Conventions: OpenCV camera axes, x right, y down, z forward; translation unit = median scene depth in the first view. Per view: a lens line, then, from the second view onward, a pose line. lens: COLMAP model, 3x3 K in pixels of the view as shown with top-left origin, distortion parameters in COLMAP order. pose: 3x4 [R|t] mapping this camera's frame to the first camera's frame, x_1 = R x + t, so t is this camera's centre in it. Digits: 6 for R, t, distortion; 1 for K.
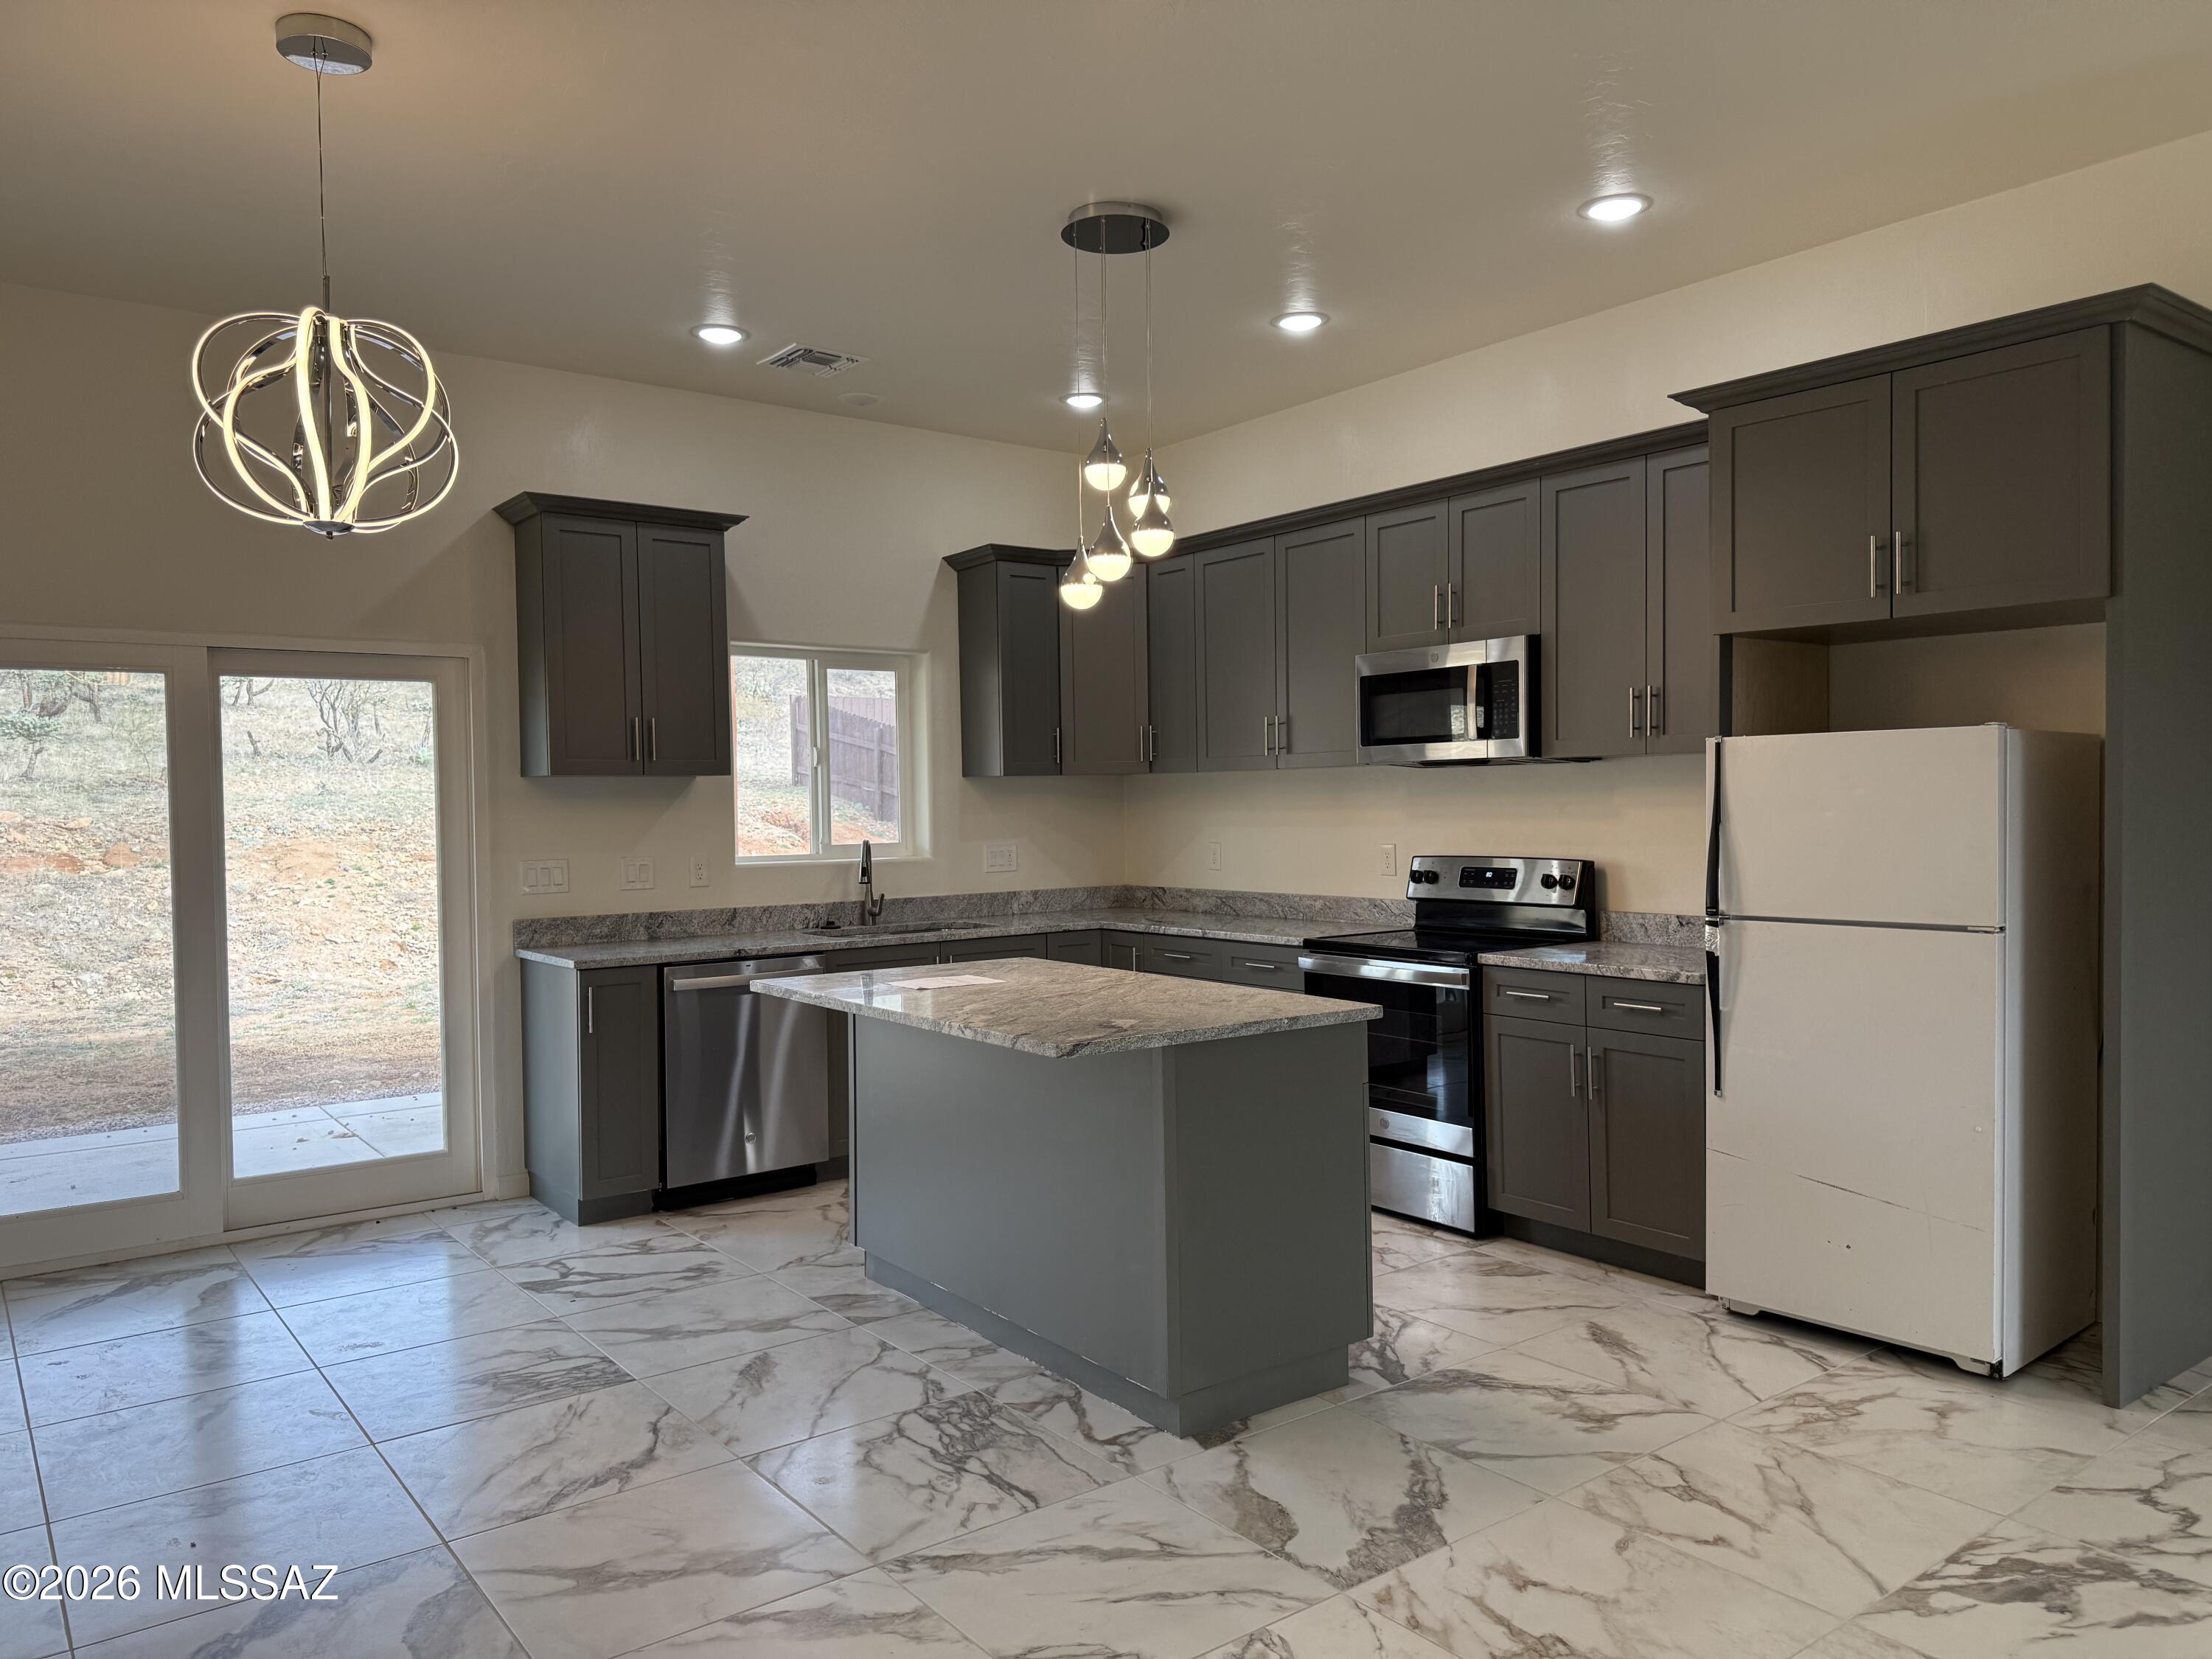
lens RADIAL K [[1427.8, 0, 1106.0], [0, 1427.8, 829.5], [0, 0, 1]] dist [0.068928, -0.084853]
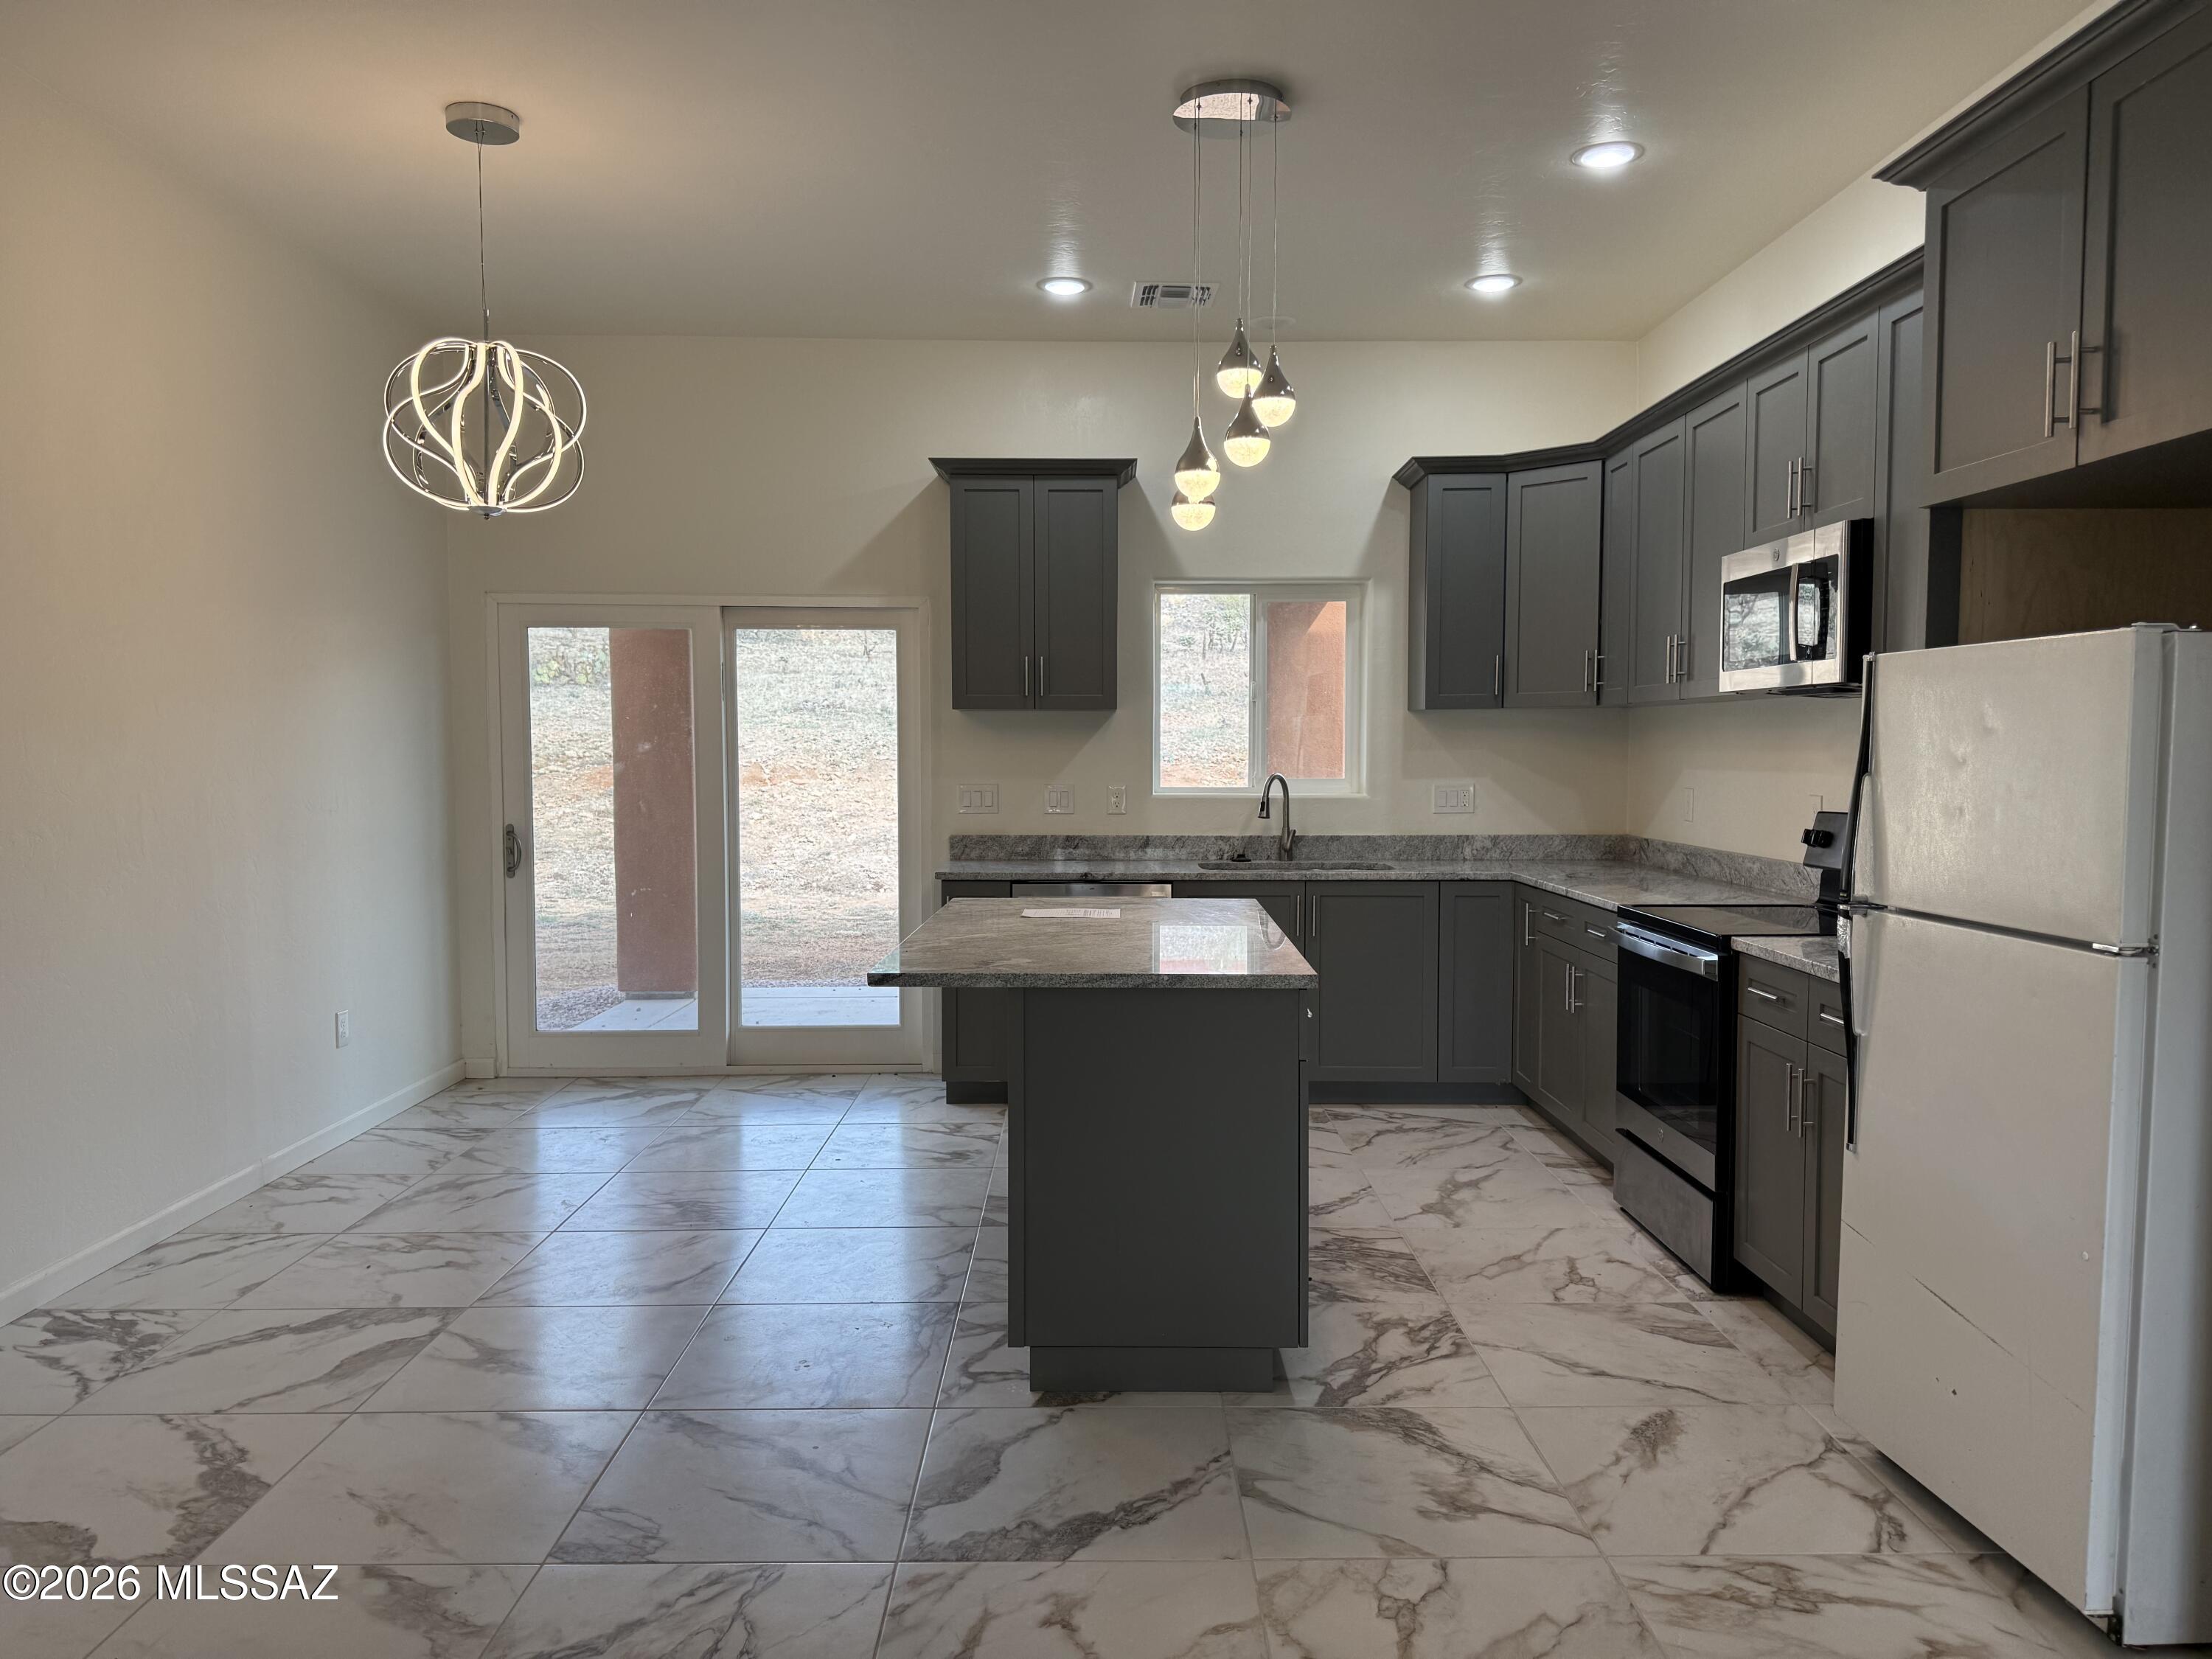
lens RADIAL K [[1427.8, 0, 1106.0], [0, 1427.8, 829.5], [0, 0, 1]] dist [0.068928, -0.084853]
pose [[0.828521, 0.048037, -0.557893, 0.456368], [-0.023163, 0.998401, 0.051568, -0.004755], [0.559478, -0.029802, 0.828309, 0.174408]]
